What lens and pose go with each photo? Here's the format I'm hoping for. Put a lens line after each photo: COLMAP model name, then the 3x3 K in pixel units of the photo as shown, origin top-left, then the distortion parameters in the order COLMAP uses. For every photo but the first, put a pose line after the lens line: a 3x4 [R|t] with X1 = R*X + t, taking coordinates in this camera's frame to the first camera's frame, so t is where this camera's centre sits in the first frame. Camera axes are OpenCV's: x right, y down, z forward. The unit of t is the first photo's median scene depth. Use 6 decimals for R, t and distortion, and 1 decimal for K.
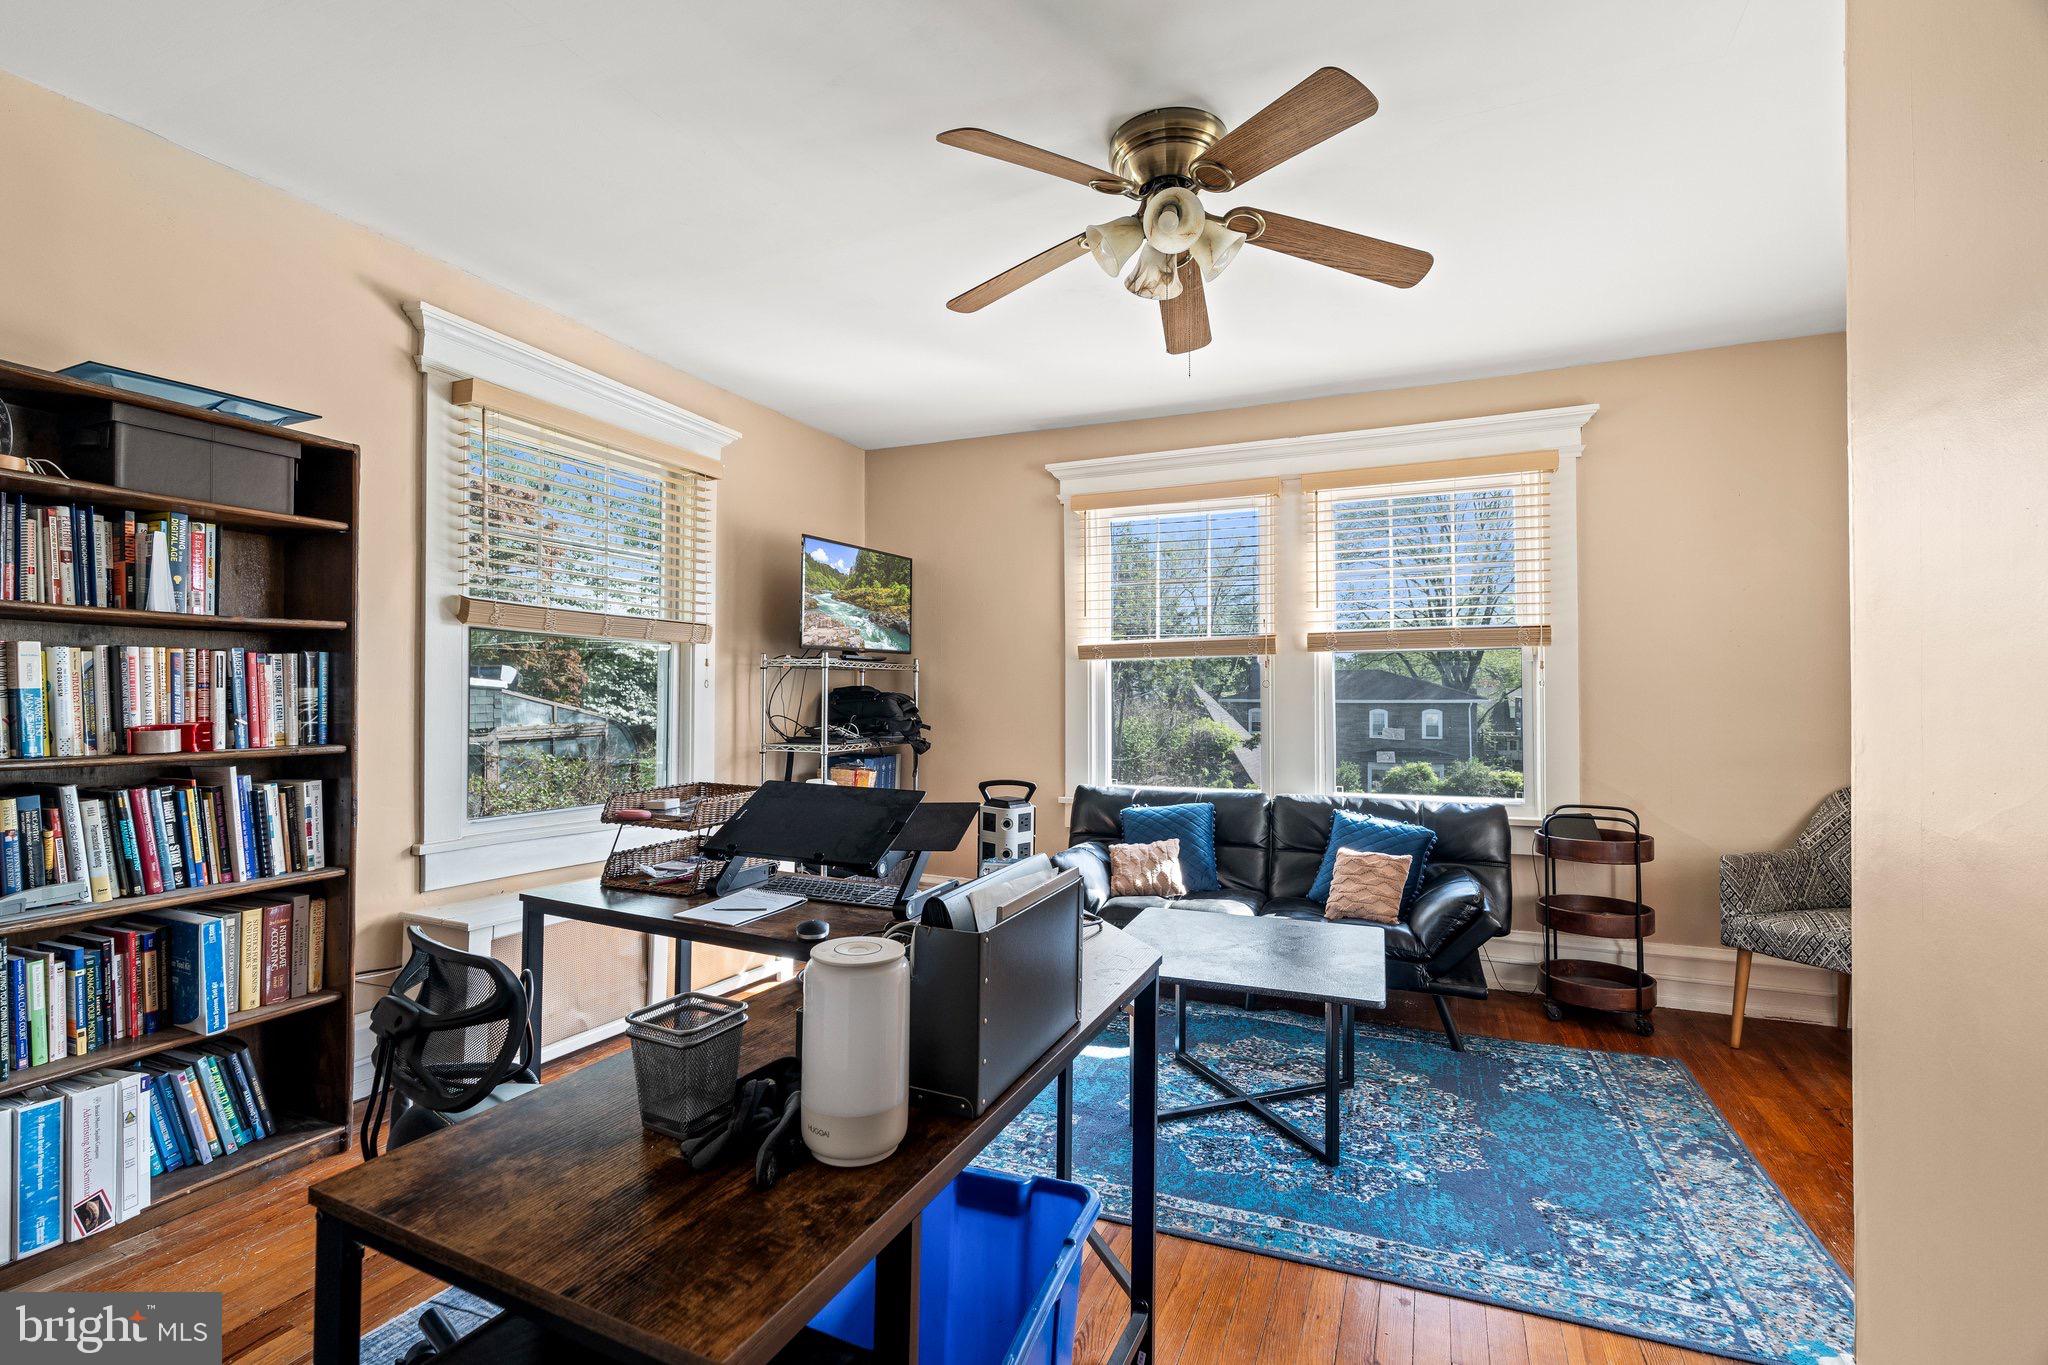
lens RADIAL K [[930.9, 0, 1010.8], [0, 930.9, 678.0], [0, 0, 1]] dist [-0.002227, 0.000875]
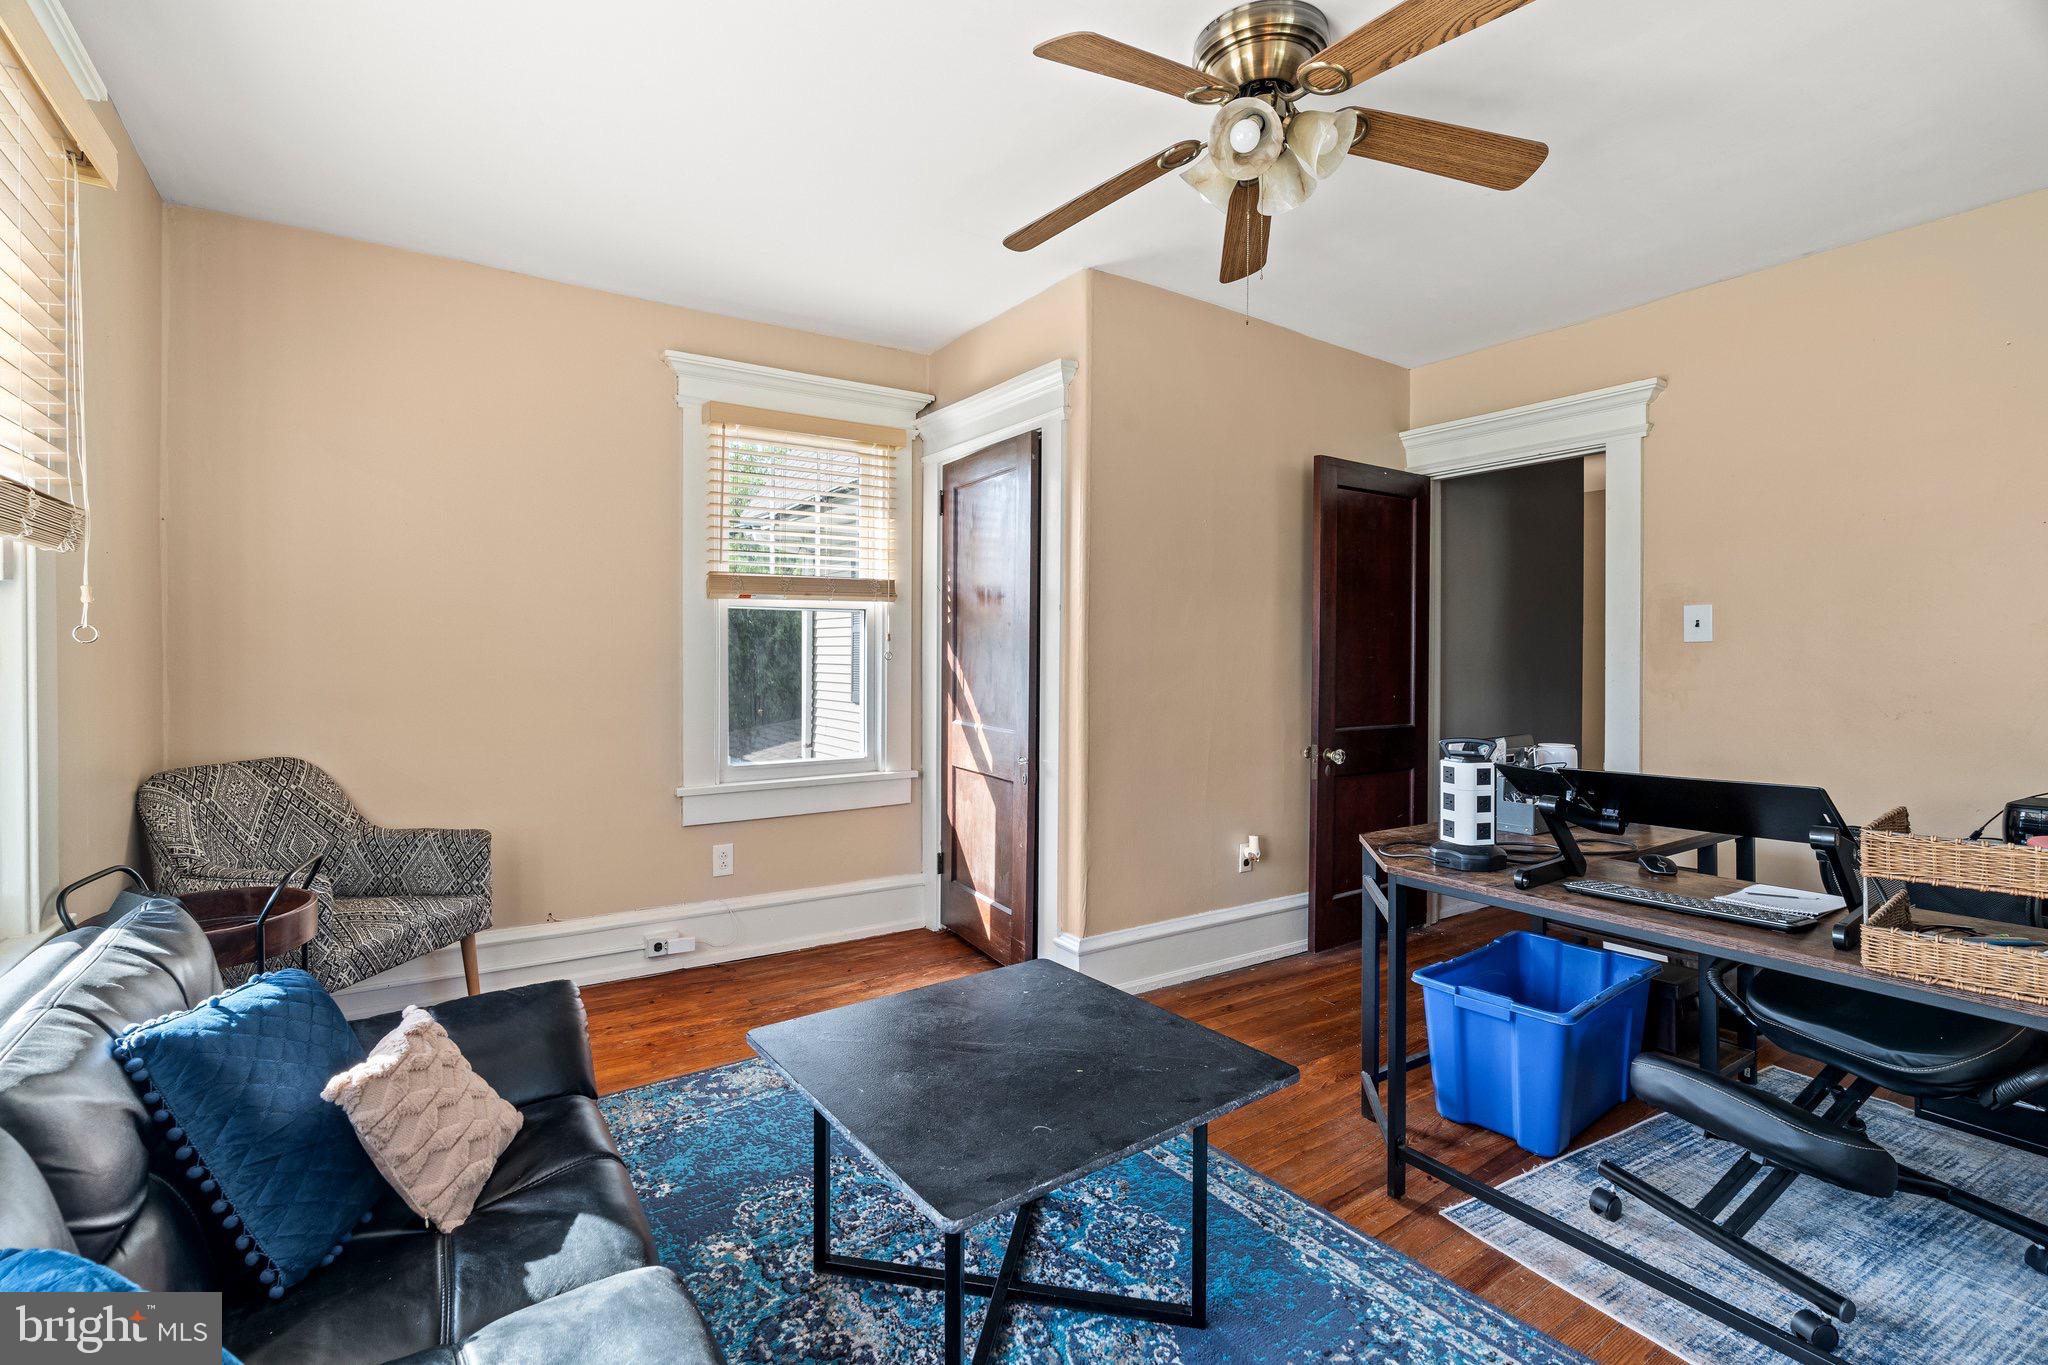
lens RADIAL K [[930.9, 0, 1010.8], [0, 930.9, 678.0], [0, 0, 1]] dist [-0.002227, 0.000875]
pose [[-0.850818, -0.023330, 0.524943, -0.090194], [-0.018975, 0.999726, 0.013677, 0.021723], [-0.525118, 0.001676, -0.851028, 1.707805]]
